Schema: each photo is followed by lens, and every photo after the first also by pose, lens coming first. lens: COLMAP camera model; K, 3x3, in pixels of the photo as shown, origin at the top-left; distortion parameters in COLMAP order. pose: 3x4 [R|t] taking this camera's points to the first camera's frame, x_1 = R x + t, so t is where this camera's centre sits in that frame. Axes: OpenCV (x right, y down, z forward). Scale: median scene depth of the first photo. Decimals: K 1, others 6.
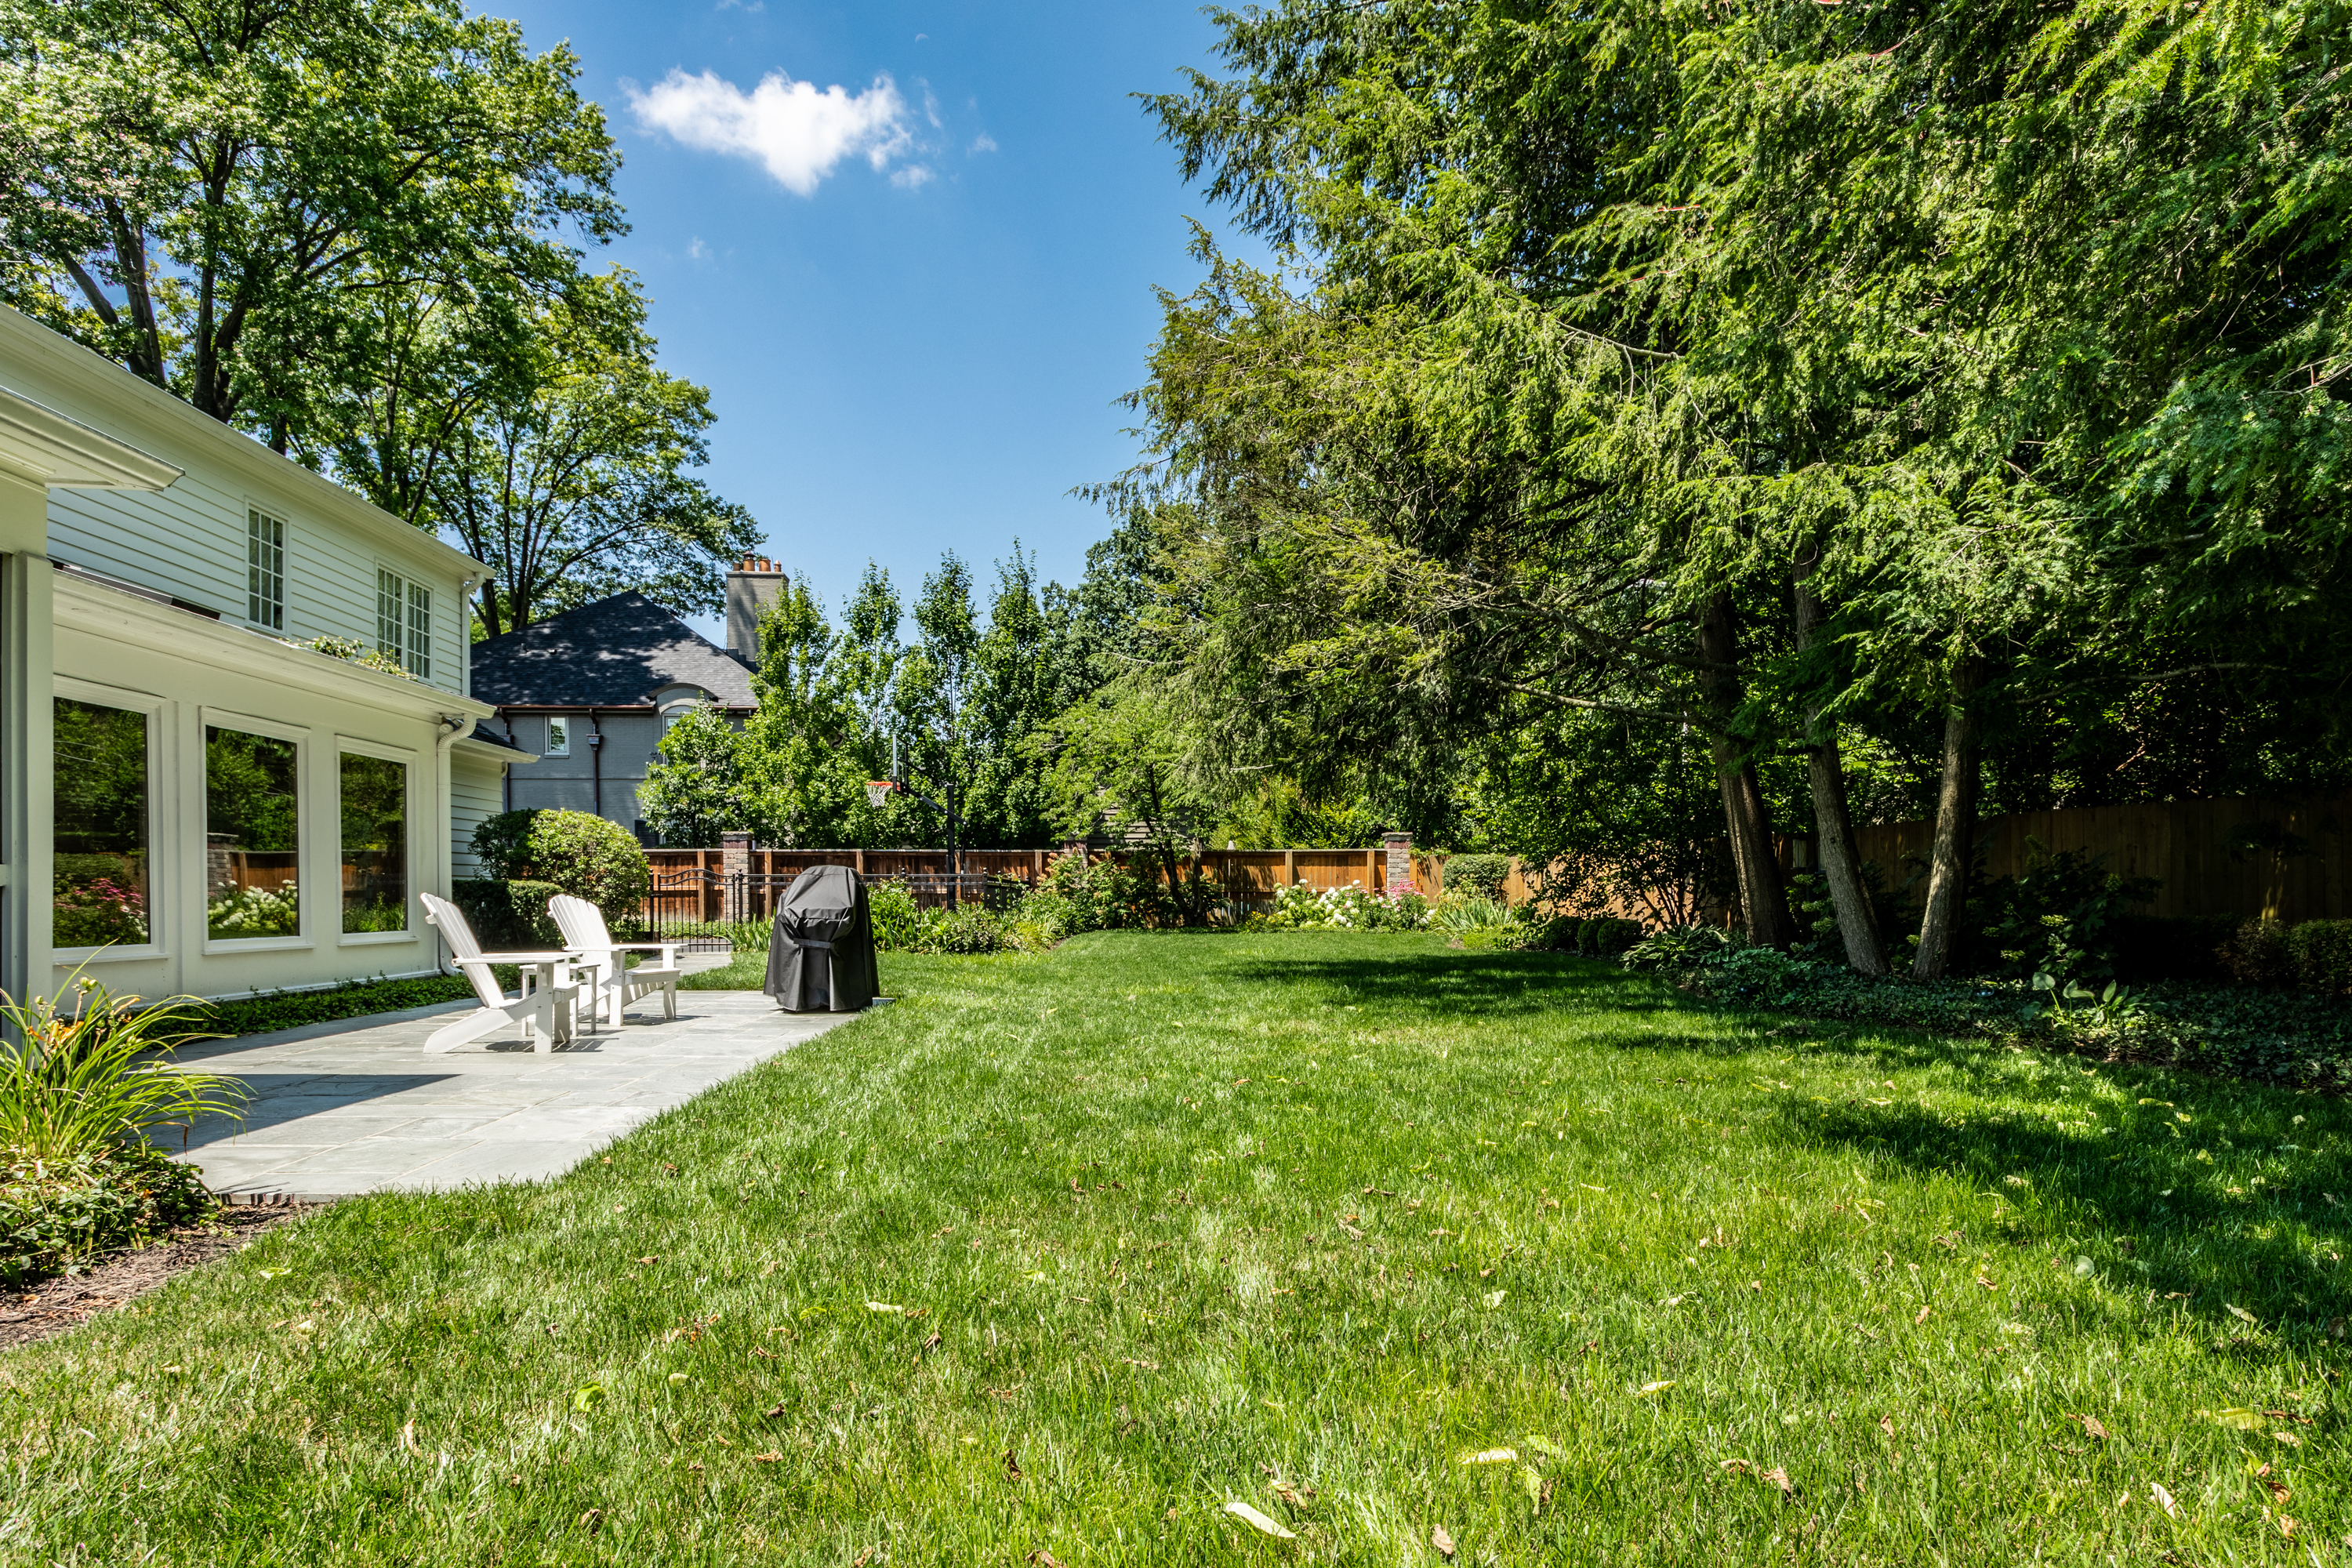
lens RADIAL K [[1419.0, 0, 1180.8], [0, 1419.0, 895.5], [0, 0, 1]] dist [0.002960, 0.000800]
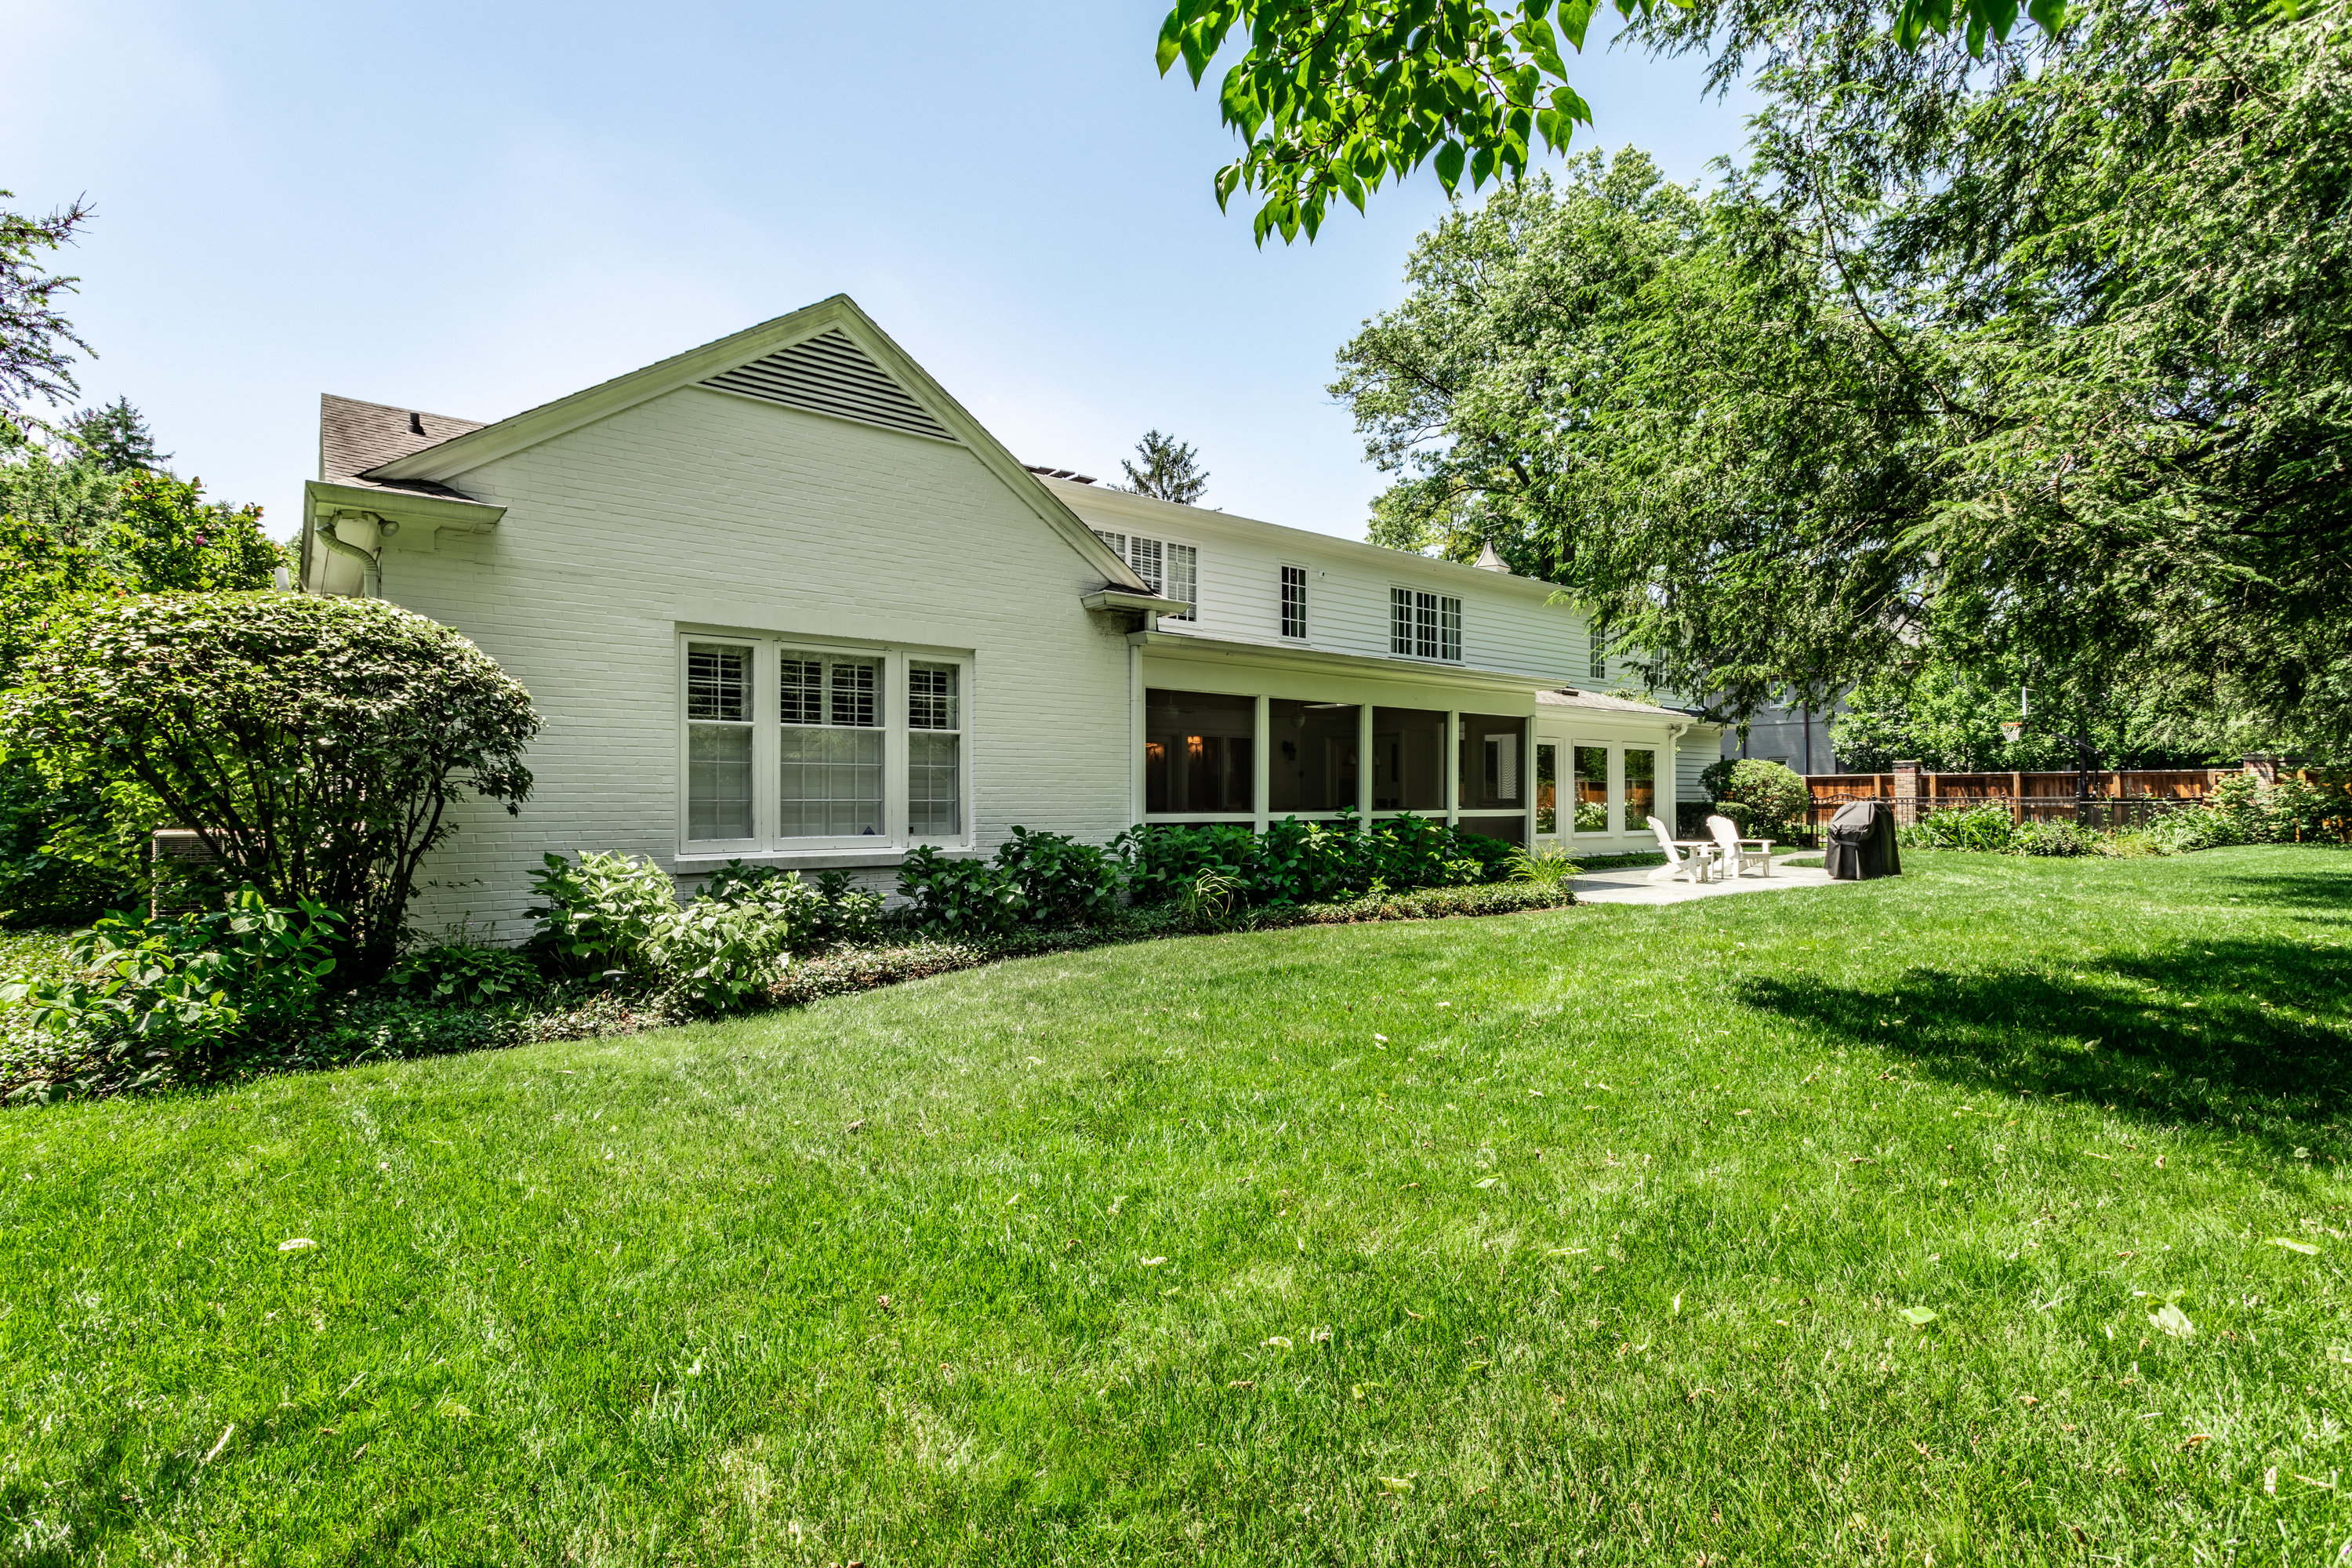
lens RADIAL K [[1408.2, 0, 1170.6], [0, 1408.2, 819.8], [0, 0, 1]] dist [-0.003589, -0.000145]
pose [[0.644798, 0.019941, -0.764093, 0.317986], [-0.005377, 0.999753, 0.021554, -0.017468], [0.764334, -0.009789, 0.644746, -0.482386]]
